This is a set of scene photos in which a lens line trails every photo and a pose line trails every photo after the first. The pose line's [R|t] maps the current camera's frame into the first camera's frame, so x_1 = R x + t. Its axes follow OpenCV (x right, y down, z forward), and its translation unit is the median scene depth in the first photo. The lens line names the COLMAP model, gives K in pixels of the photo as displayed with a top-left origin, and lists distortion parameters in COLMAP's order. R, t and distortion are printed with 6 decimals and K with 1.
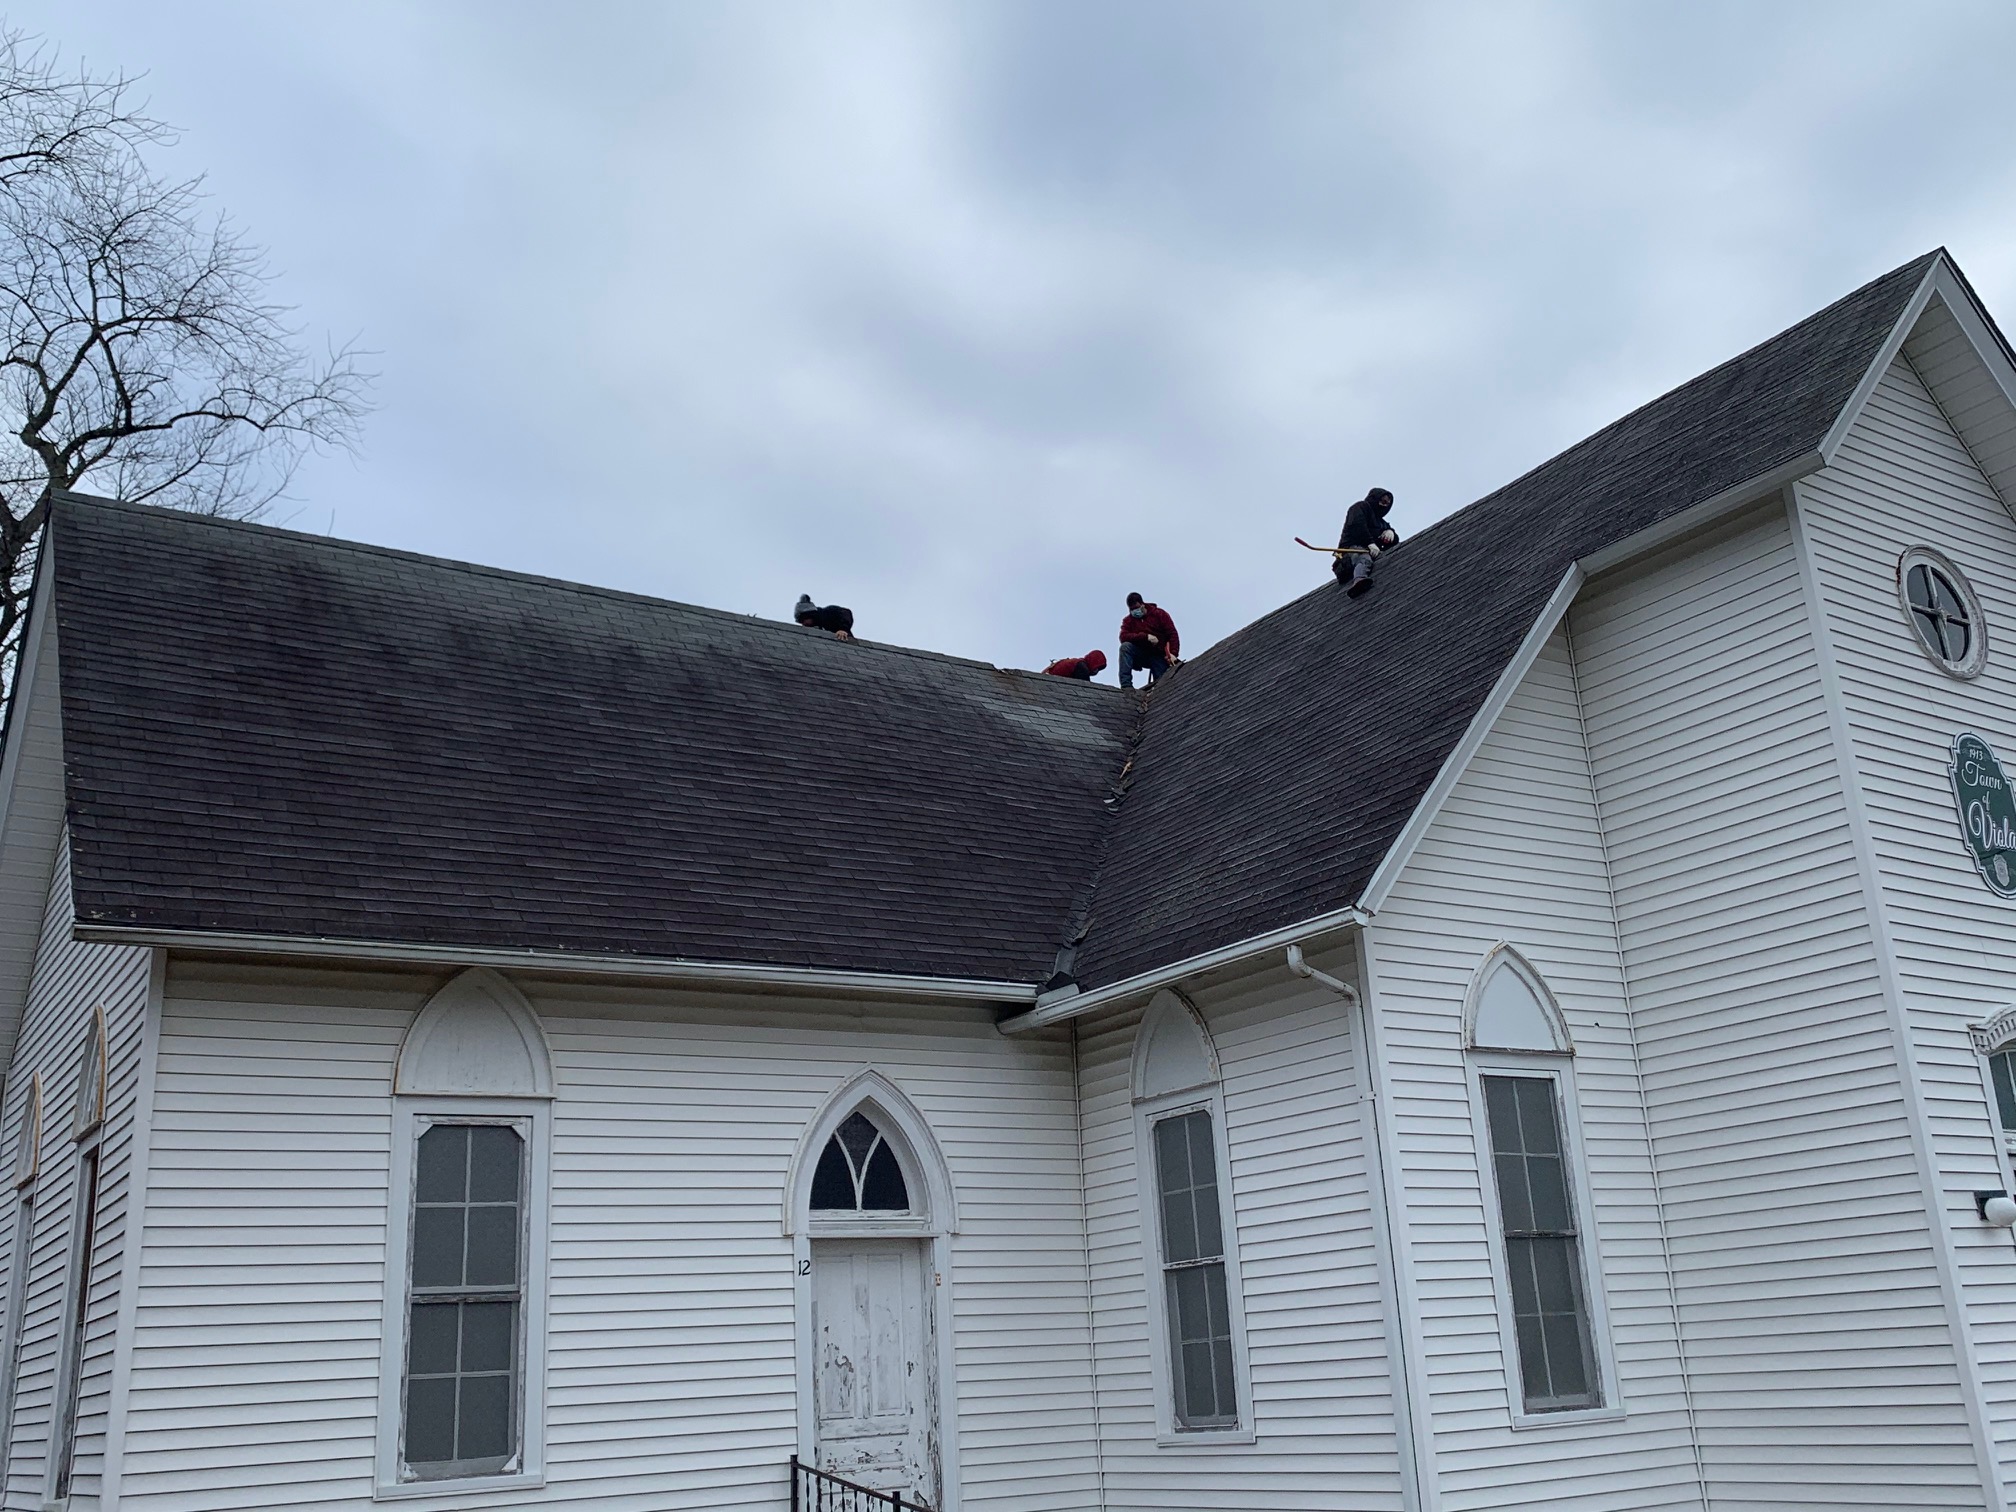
lens RADIAL K [[1903.9, 0, 1005.0], [0, 1903.9, 739.3], [0, 0, 1]] dist [0.101342, -0.215396]
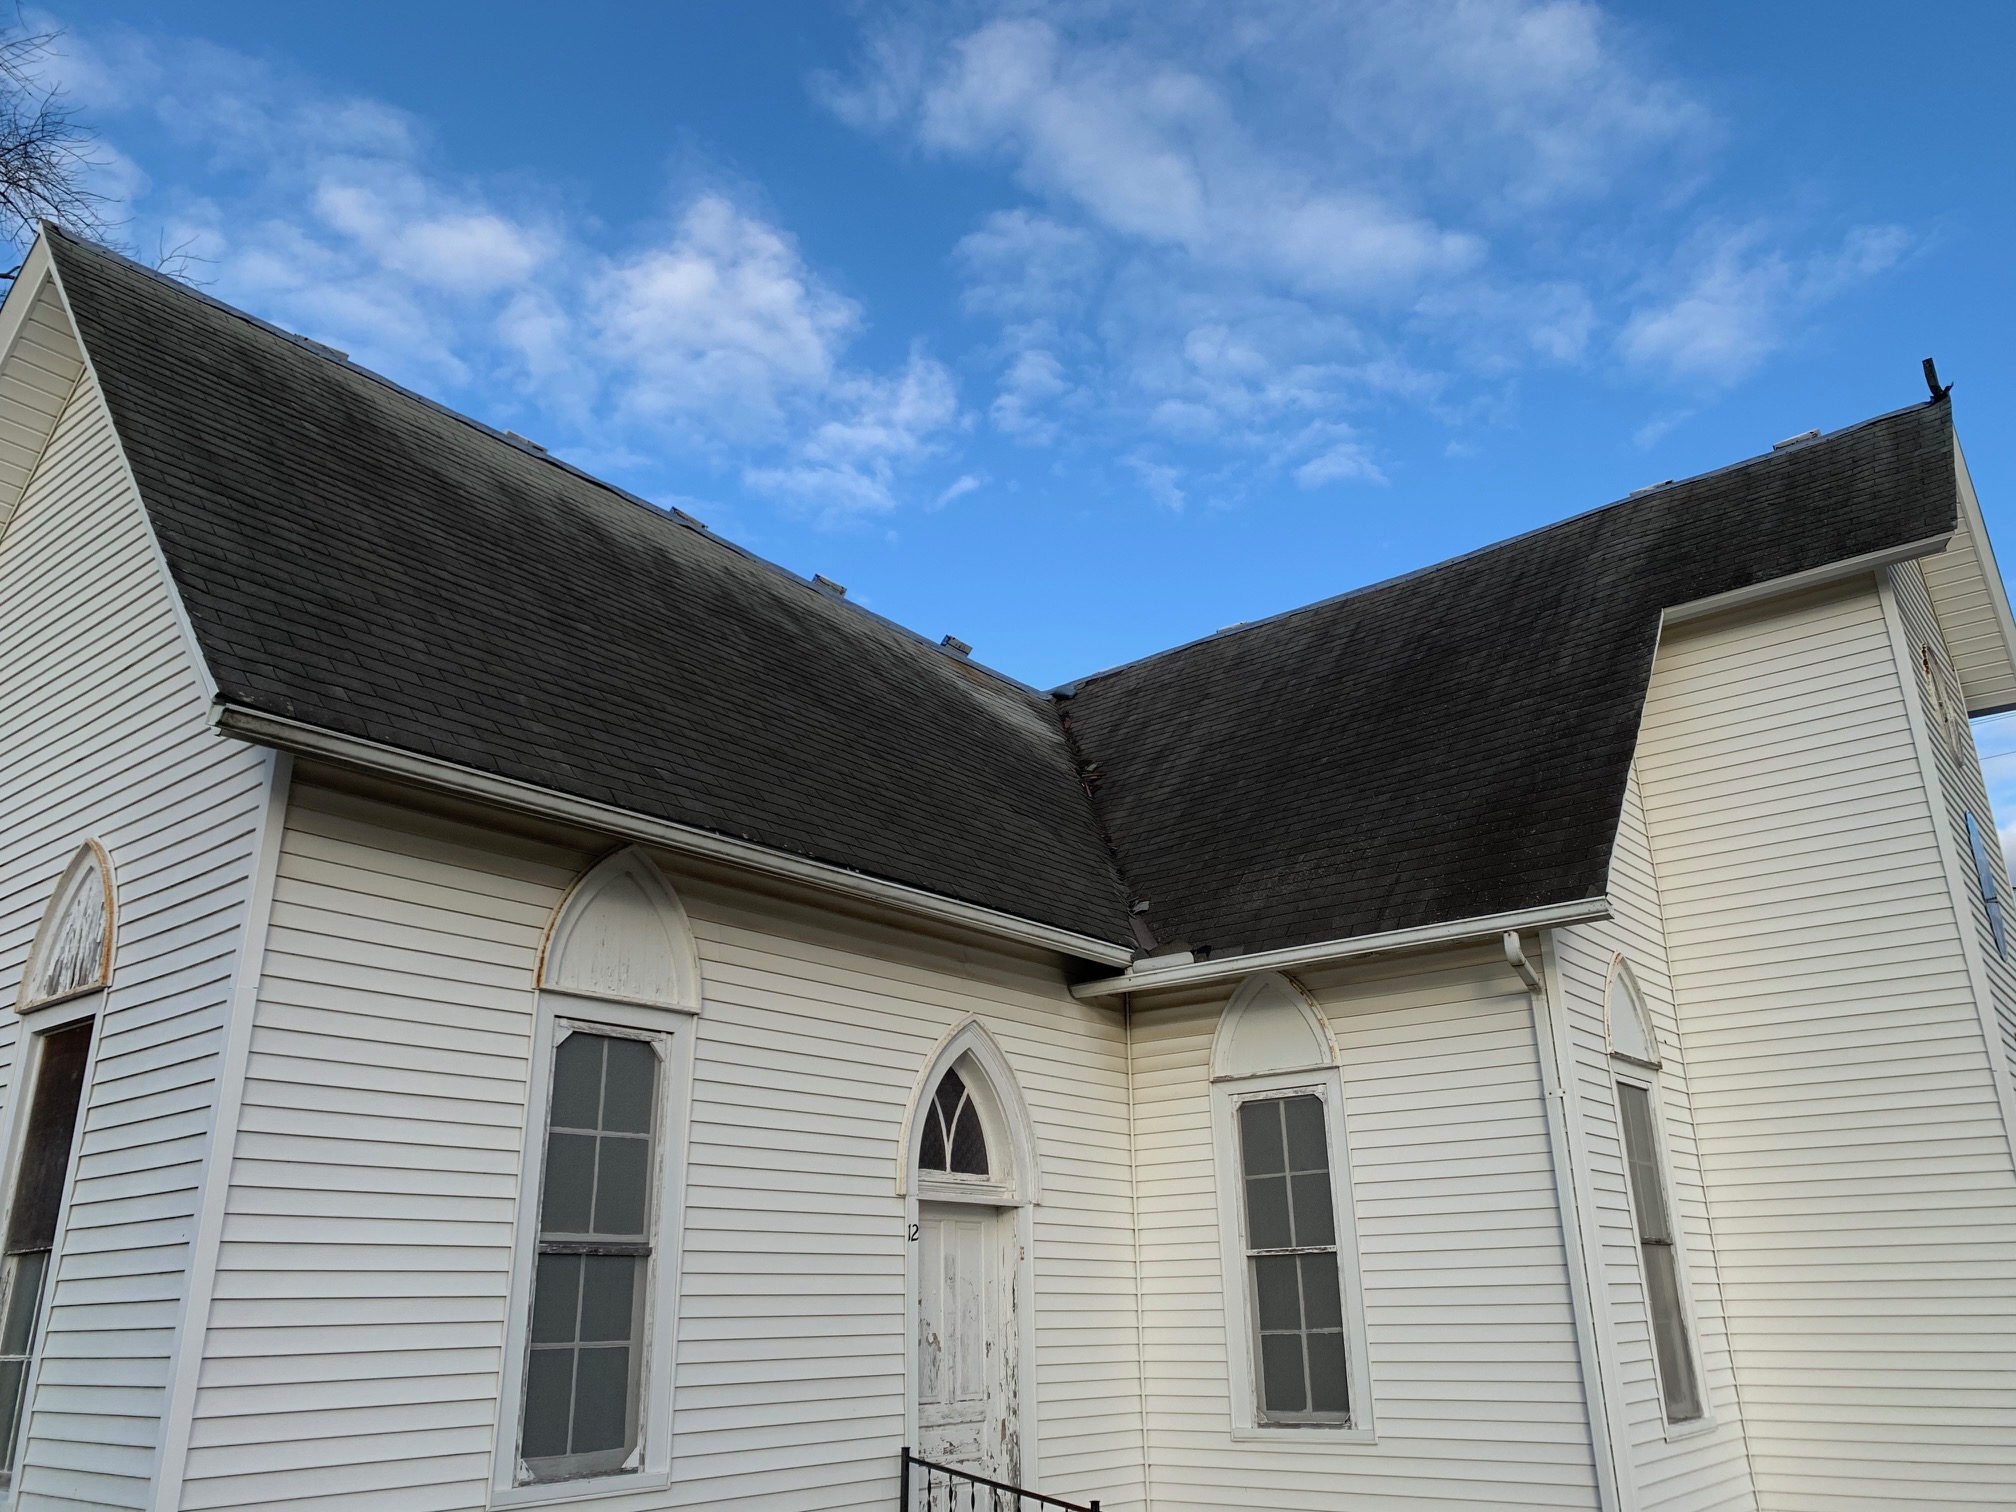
lens RADIAL K [[1531.1, 0, 1012.2], [0, 1531.1, 748.4], [0, 0, 1]] dist [0.086648, -0.154441]
pose [[0.947737, 0.144820, 0.284292, -0.303519], [-0.134158, 0.989335, -0.056731, 0.088194], [-0.289476, 0.015626, 0.957058, 0.298677]]
